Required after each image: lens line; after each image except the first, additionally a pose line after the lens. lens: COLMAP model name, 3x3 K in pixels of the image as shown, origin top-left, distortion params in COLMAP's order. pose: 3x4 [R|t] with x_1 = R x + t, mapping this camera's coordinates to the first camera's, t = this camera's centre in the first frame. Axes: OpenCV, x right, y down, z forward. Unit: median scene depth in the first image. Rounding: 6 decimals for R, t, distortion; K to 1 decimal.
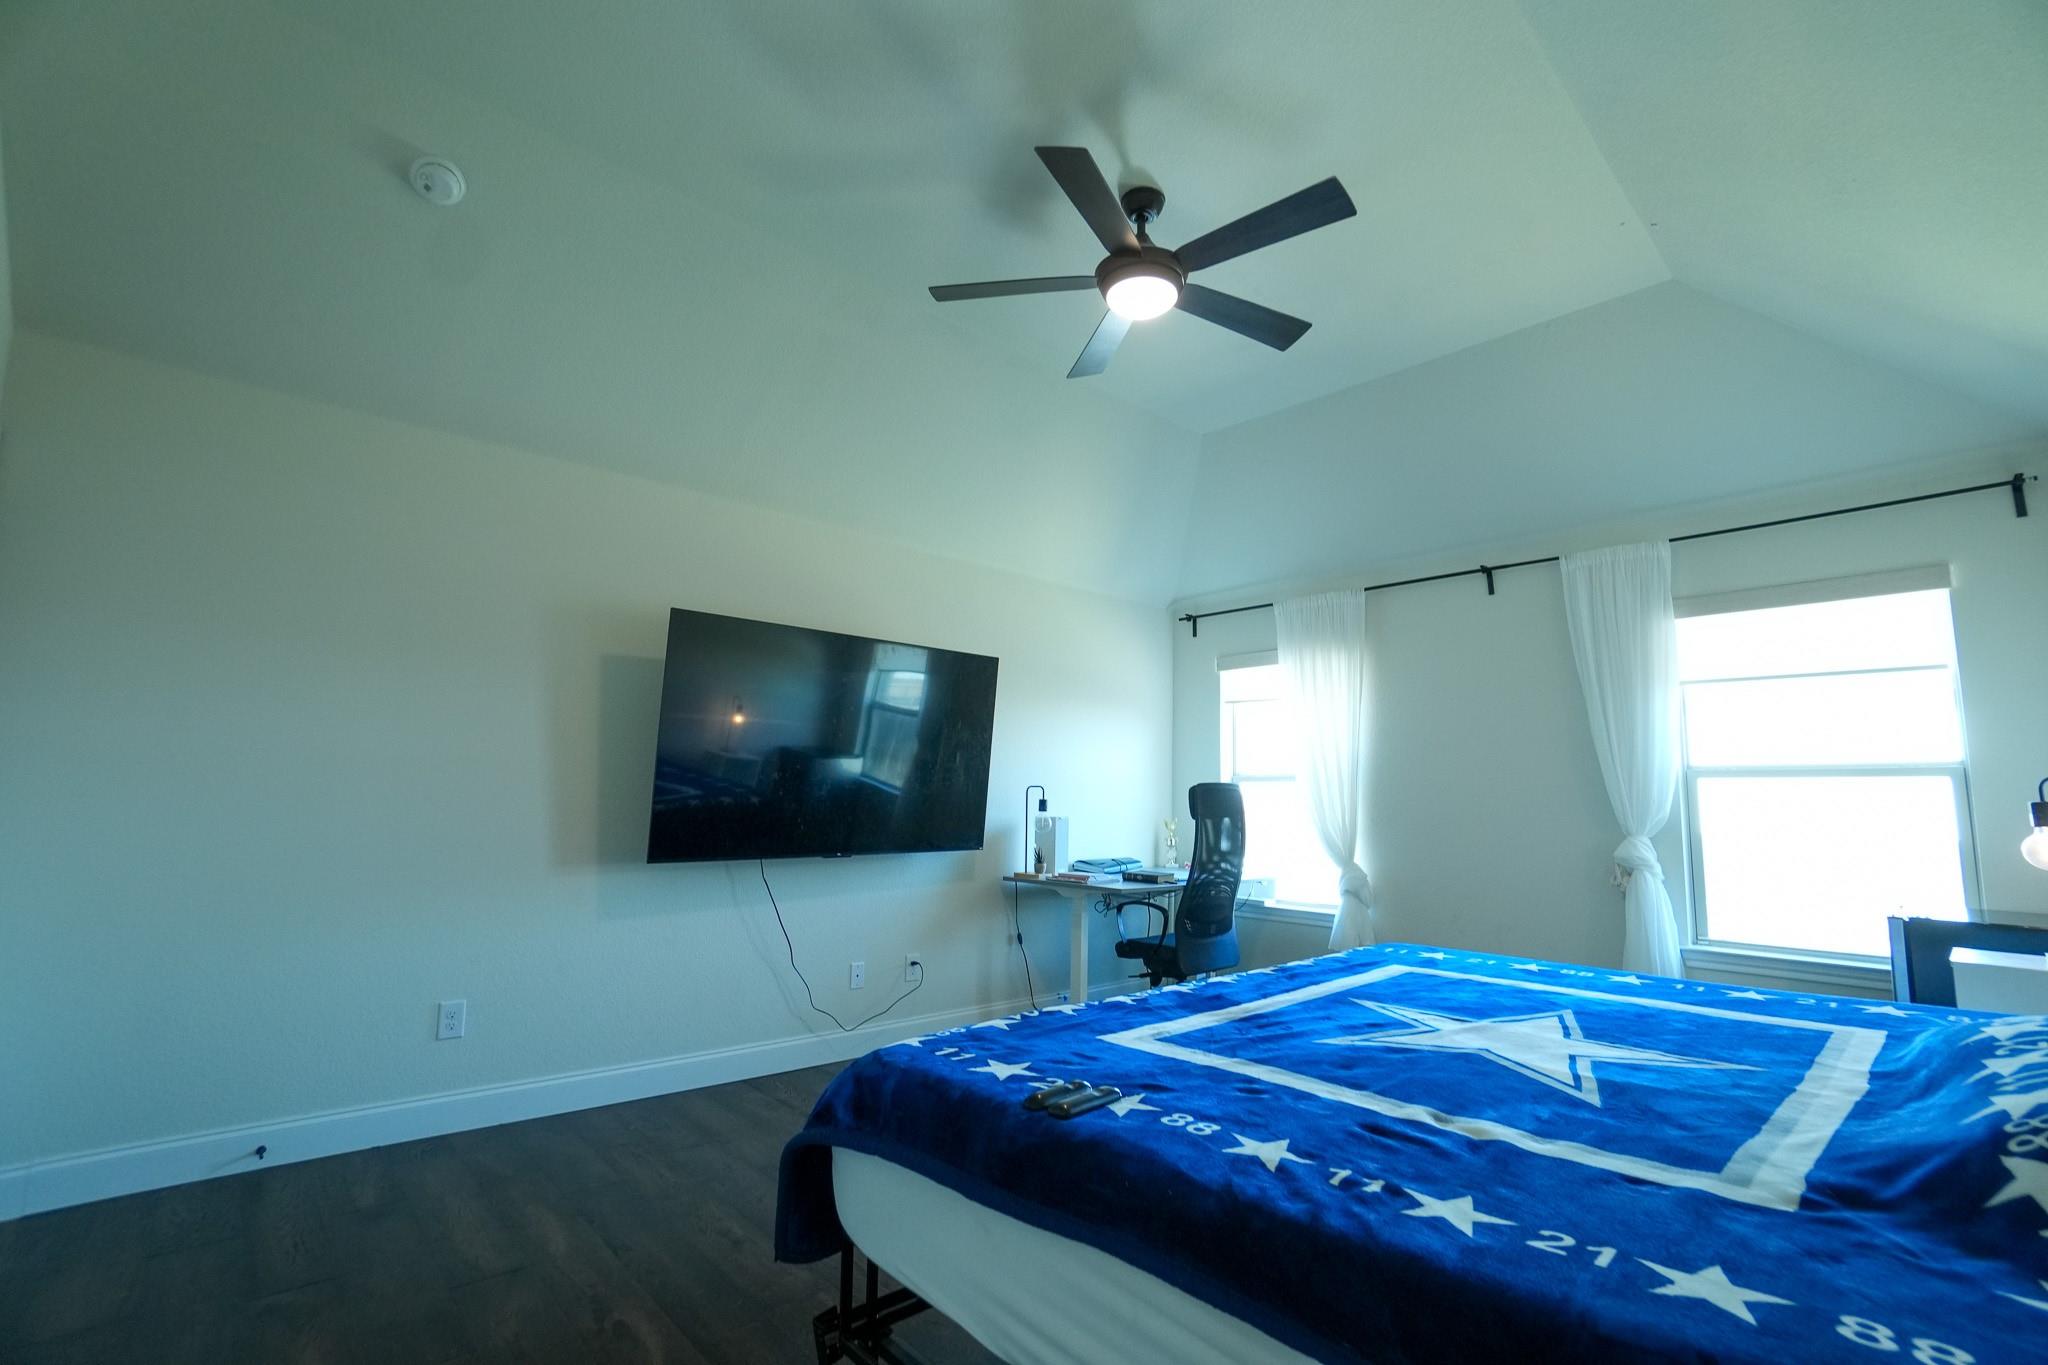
lens RADIAL K [[876.8, 0, 1024.0], [0, 876.8, 682.5], [0, 0, 1]] dist [-0.000370, -0.000074]
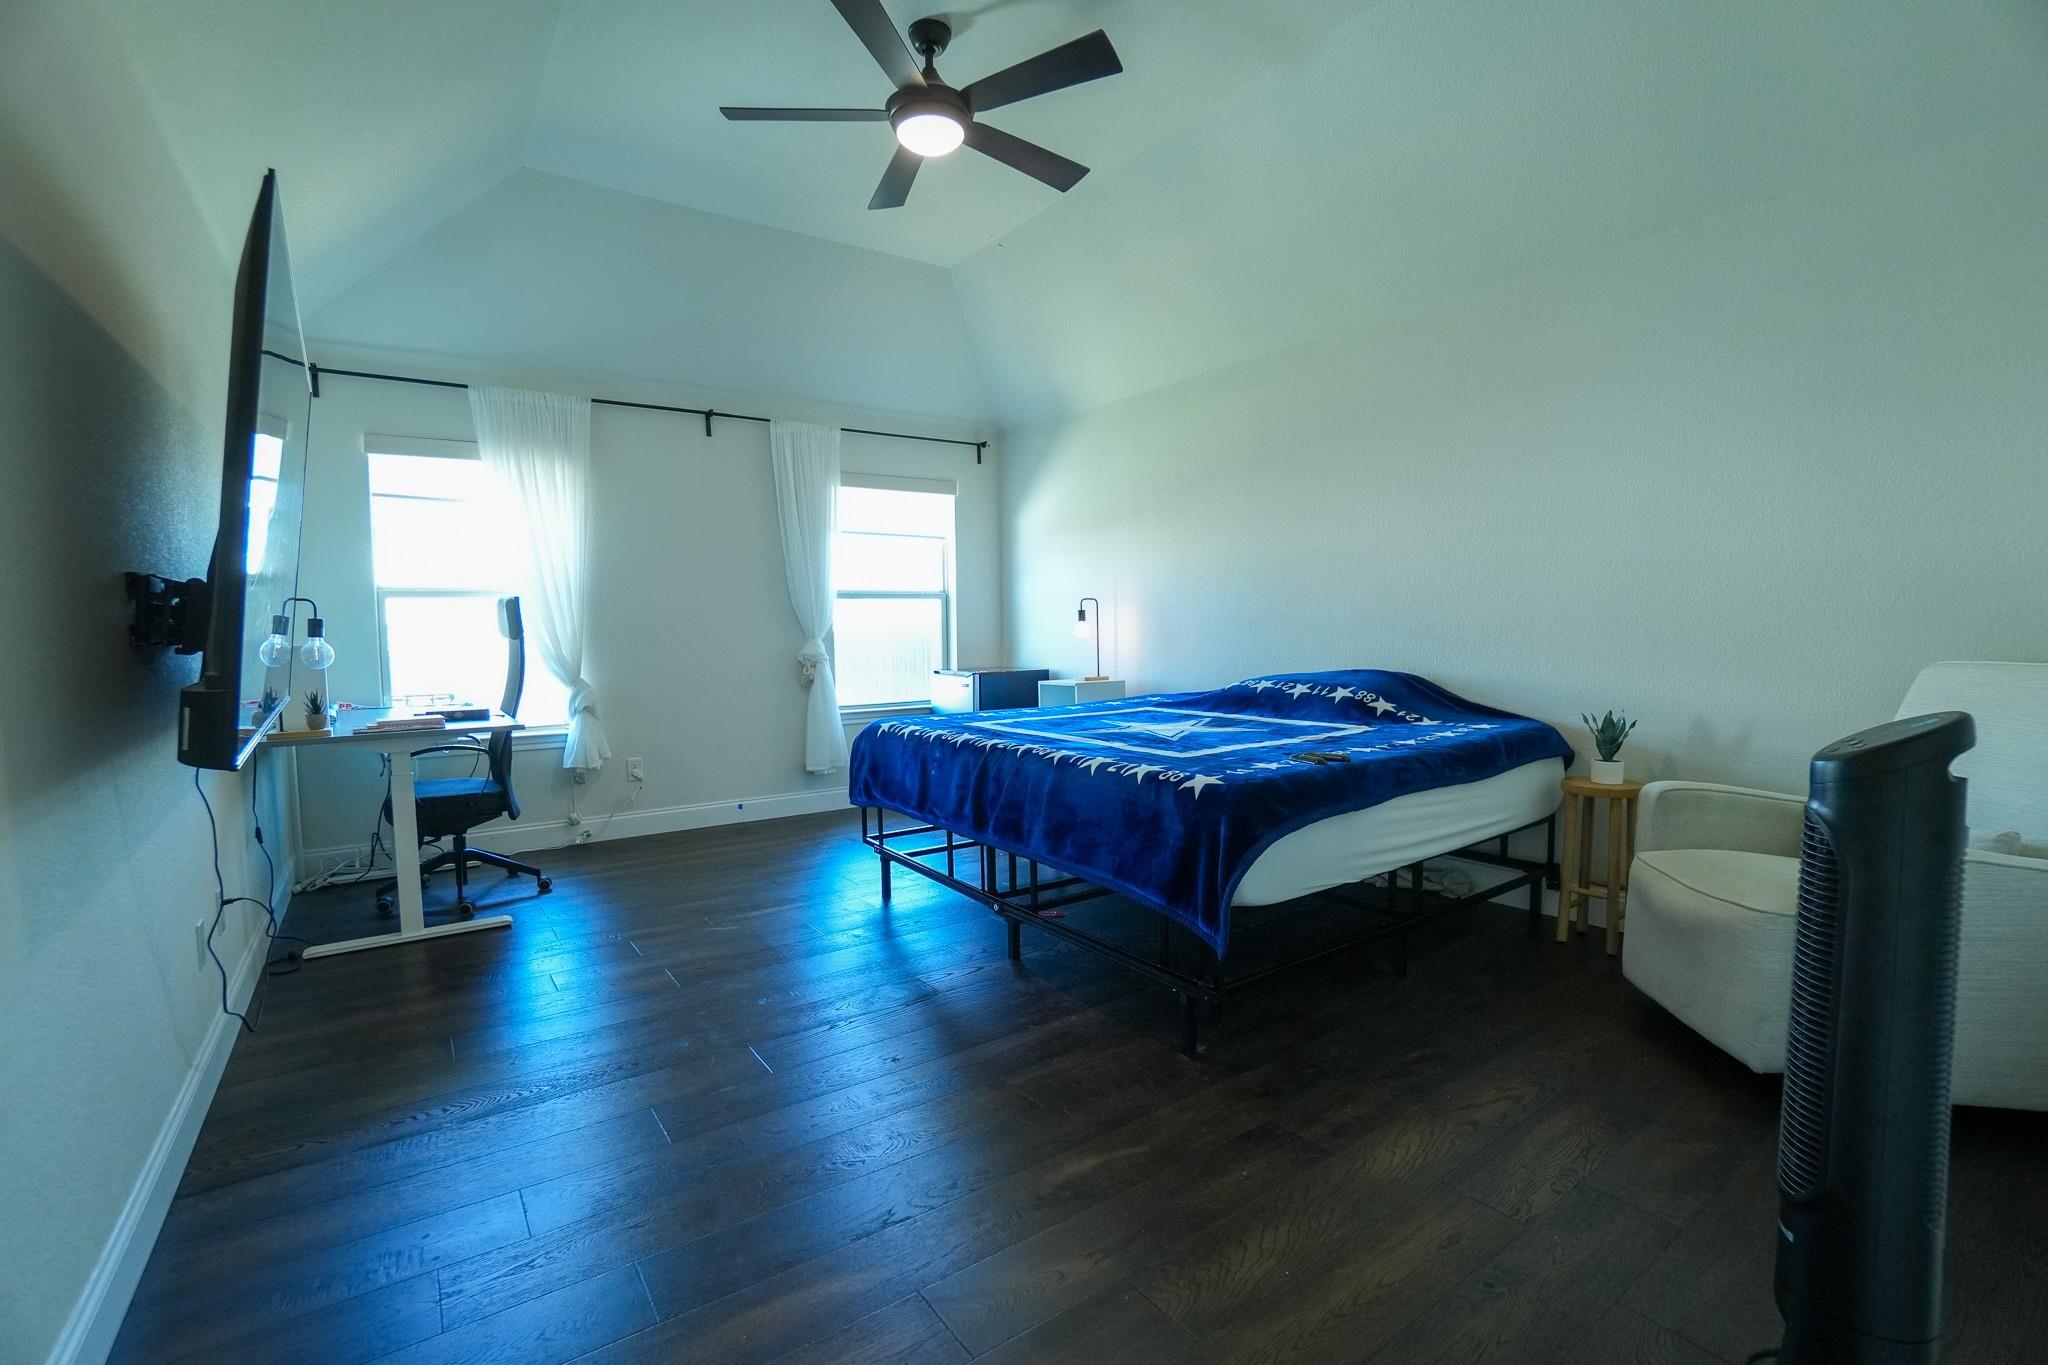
lens RADIAL K [[894.2, 0, 1024.0], [0, 894.2, 682.5], [0, 0, 1]] dist [-0.001280, -0.000135]
pose [[0.168245, -0.076271, 0.982790, -0.566010], [-0.104766, 0.989972, 0.094764, 0.062865], [-0.980162, -0.118907, 0.158567, 0.374940]]
